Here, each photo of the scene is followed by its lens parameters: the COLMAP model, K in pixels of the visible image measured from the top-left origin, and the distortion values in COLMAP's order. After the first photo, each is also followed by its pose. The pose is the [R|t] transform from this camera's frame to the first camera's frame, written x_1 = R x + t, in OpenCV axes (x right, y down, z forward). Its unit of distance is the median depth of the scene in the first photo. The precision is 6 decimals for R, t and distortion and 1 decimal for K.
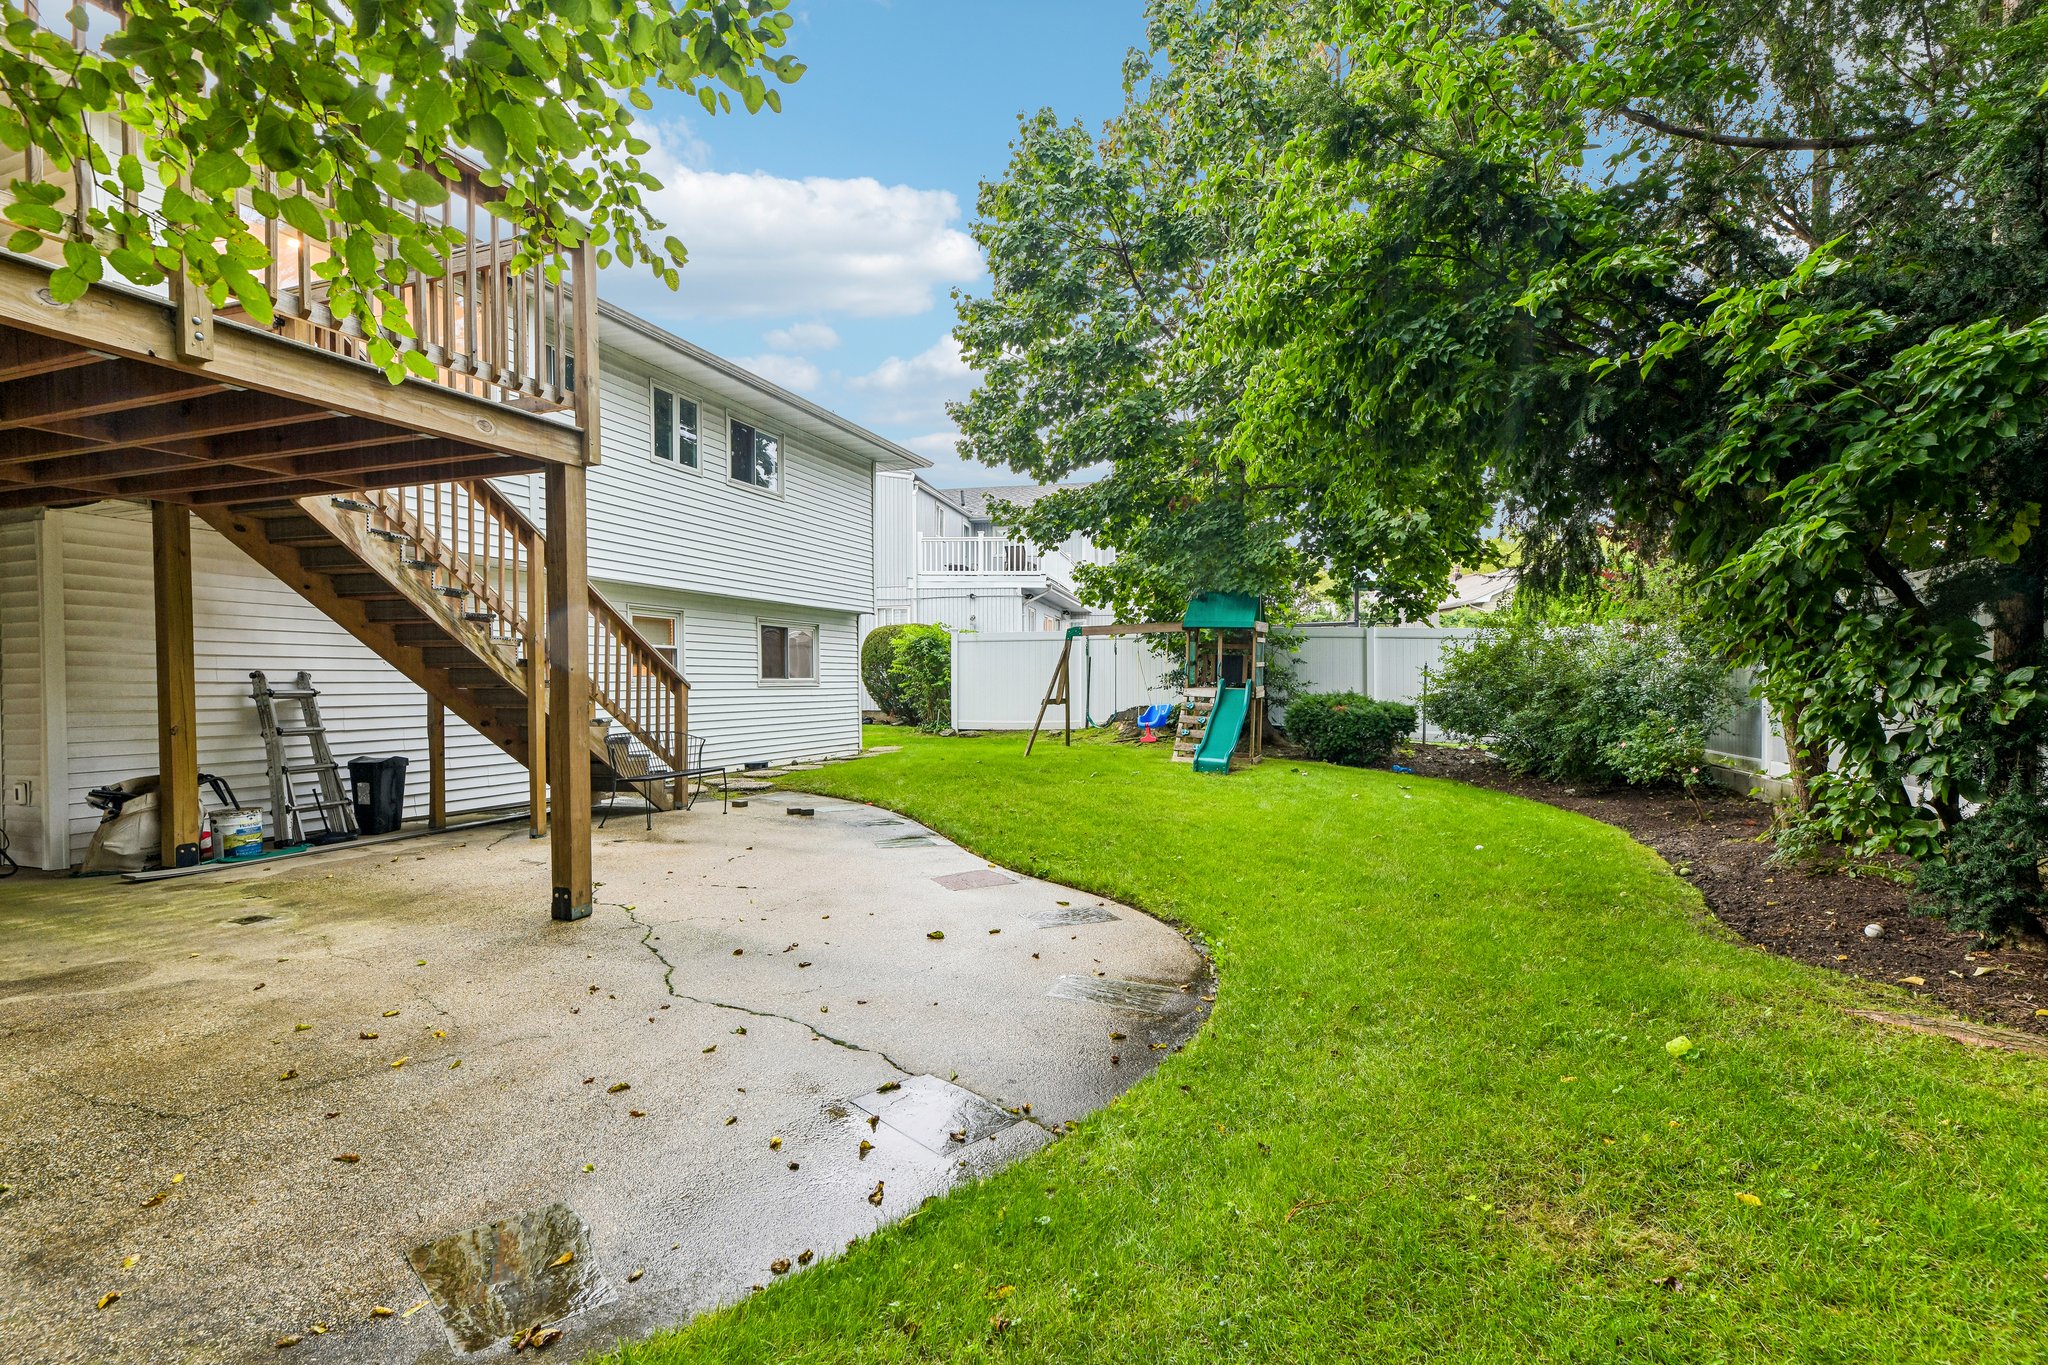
lens RADIAL K [[953.5, 0, 1038.1], [0, 953.5, 701.6], [0, 0, 1]] dist [0.000067, -0.002041]
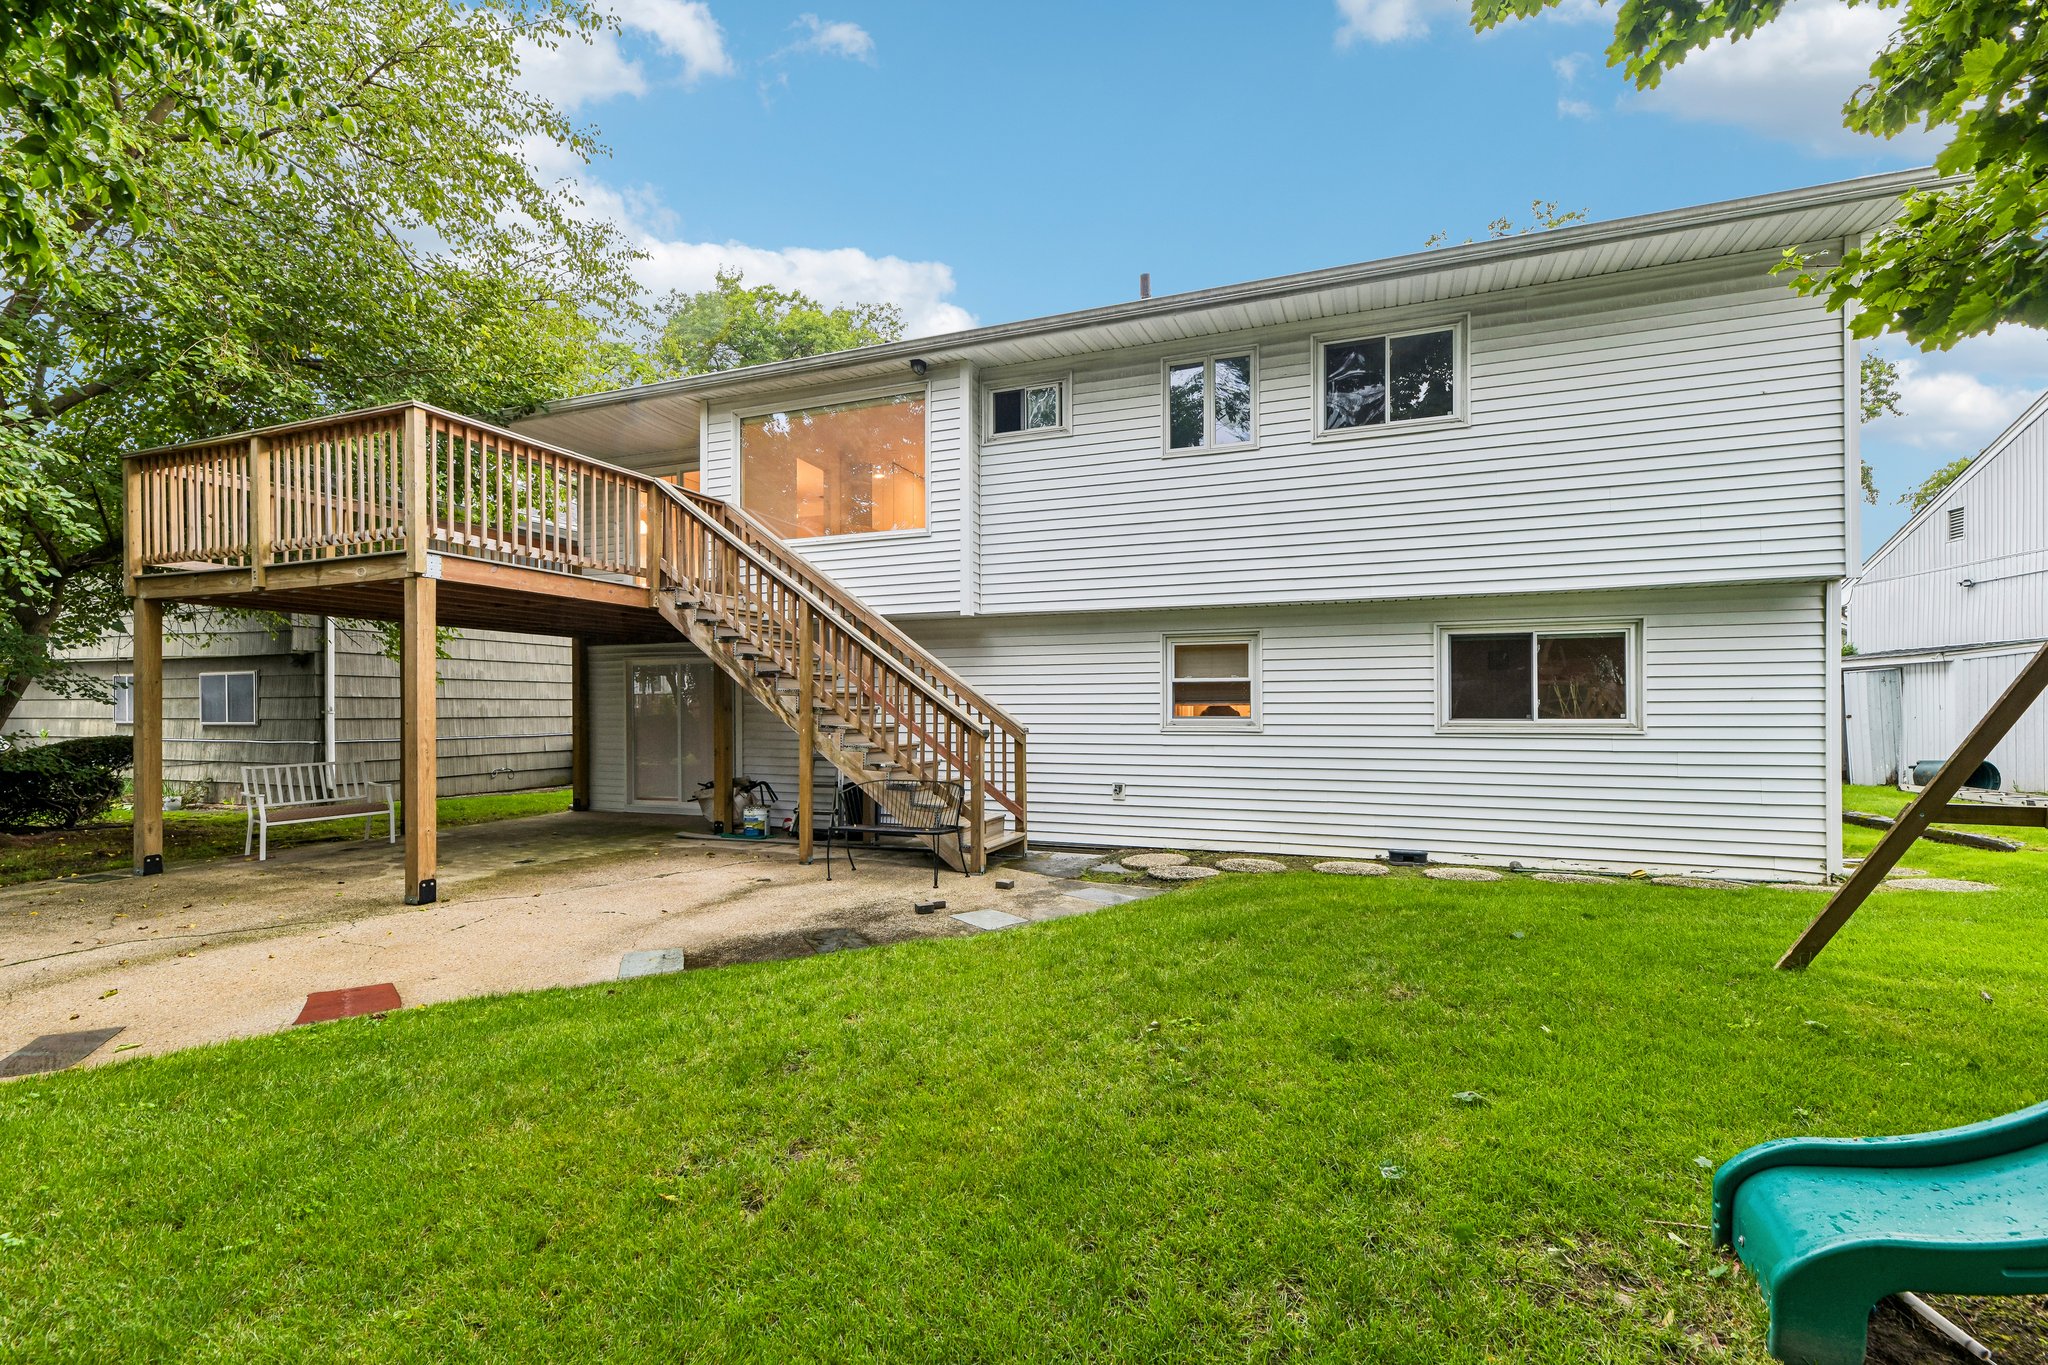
lens RADIAL K [[900.6, 0, 1070.4], [0, 900.6, 708.5], [0, 0, 1]] dist [-0.003056, -0.001307]
pose [[-0.014633, 0.000561, -0.999893, 0.468245], [-0.017281, 0.999850, 0.000814, -0.041685], [0.999744, 0.017291, -0.014621, 1.149577]]
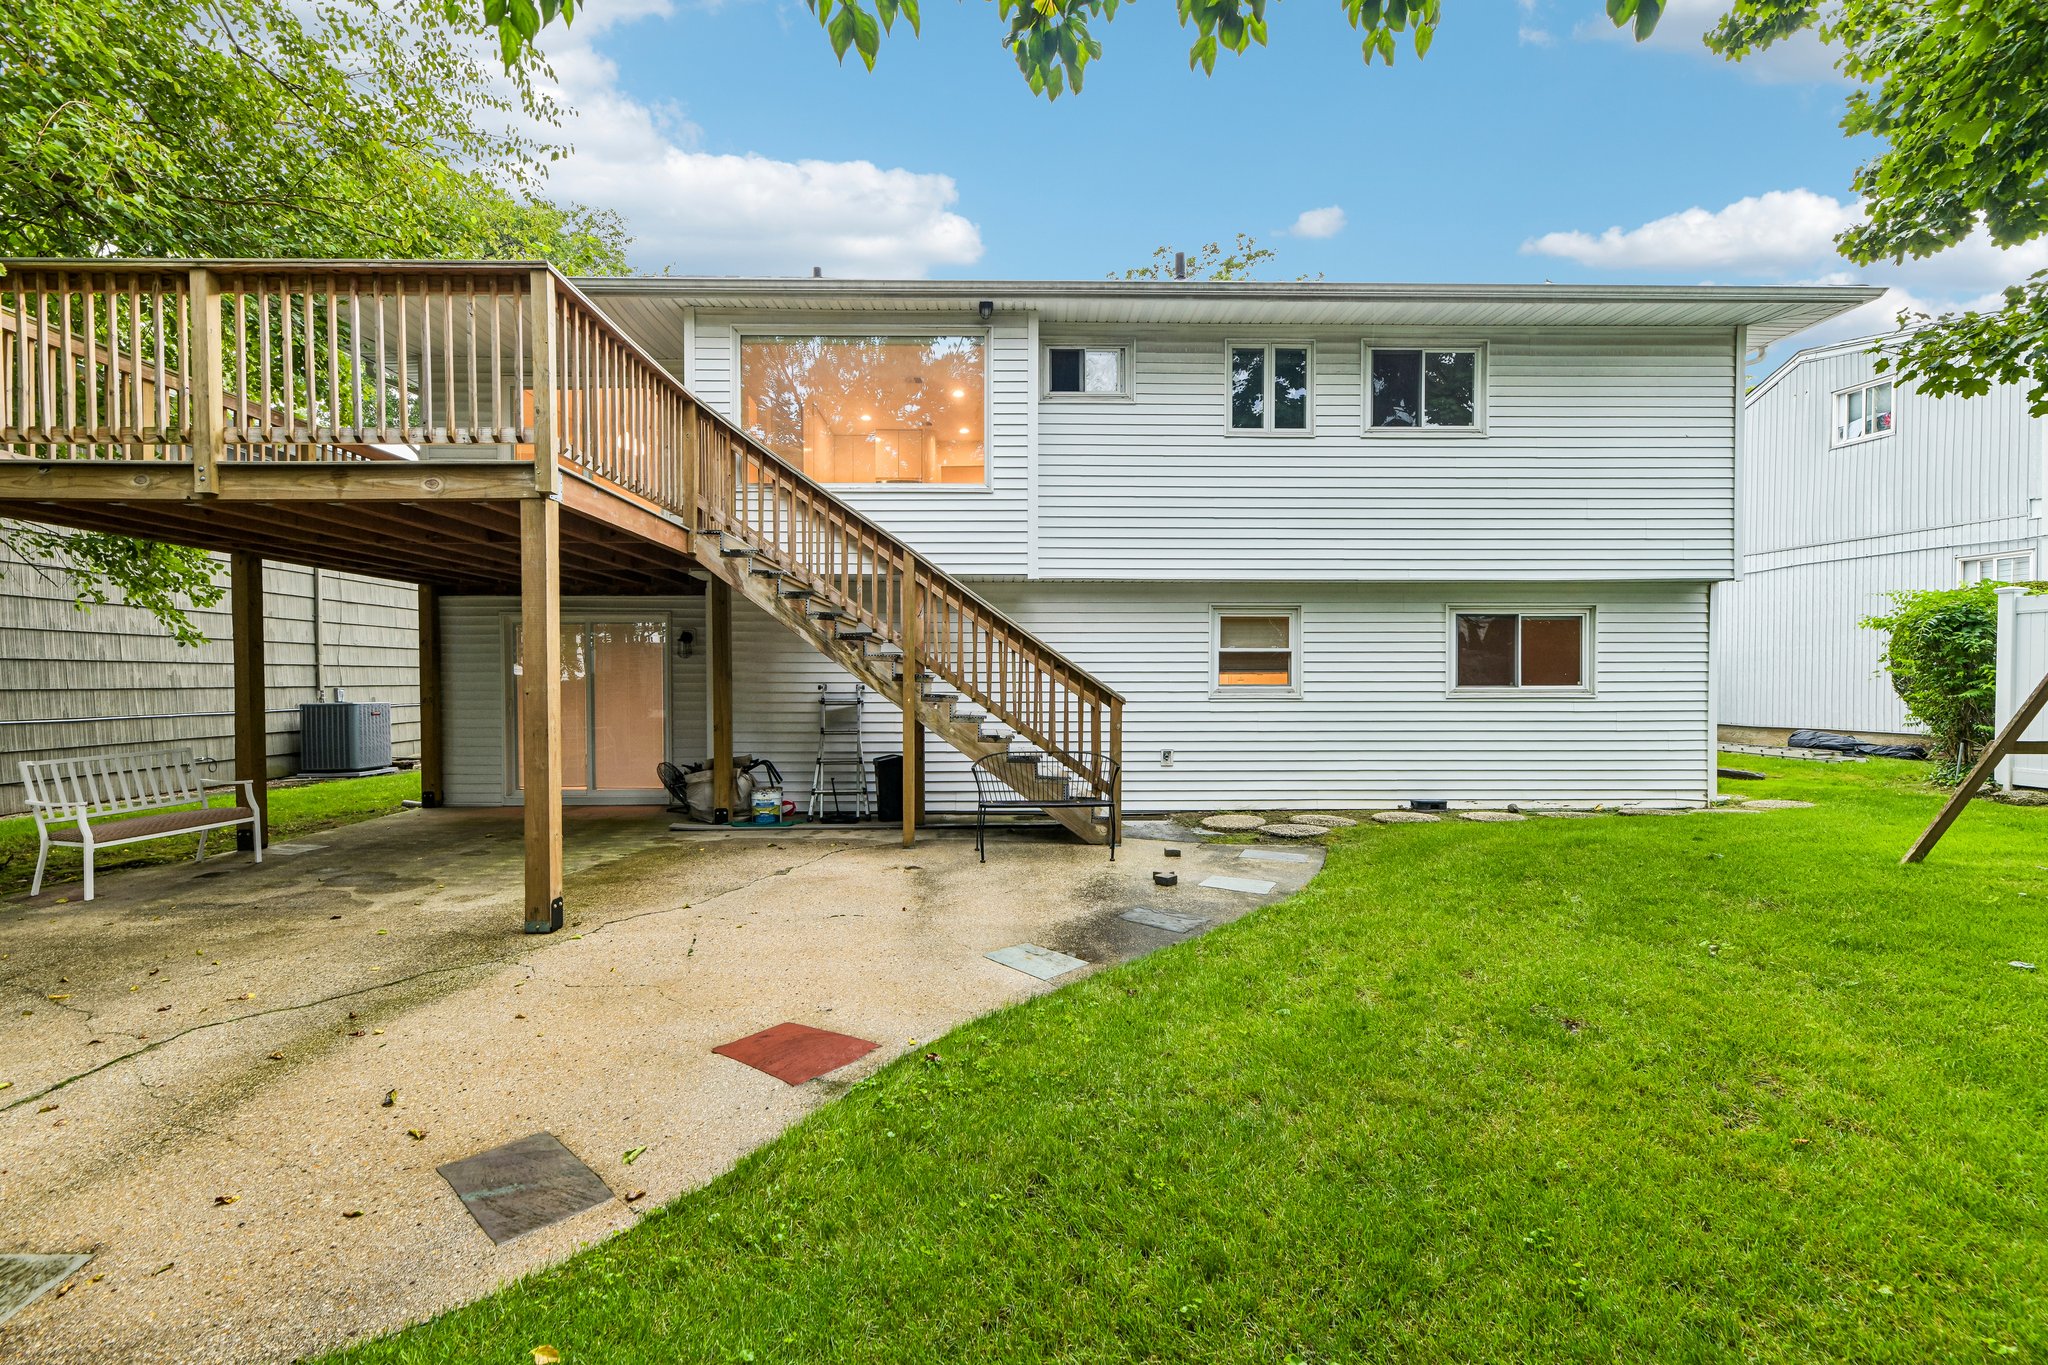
lens RADIAL K [[900.6, 0, 1024.0], [0, 900.6, 697.9], [0, 0, 1]] dist [-0.003056, -0.001307]
pose [[0.364489, 0.020477, -0.930983, 0.361128], [-0.017517, 0.999732, 0.015131, -0.030157], [0.931043, 0.010793, 0.364750, 0.657624]]
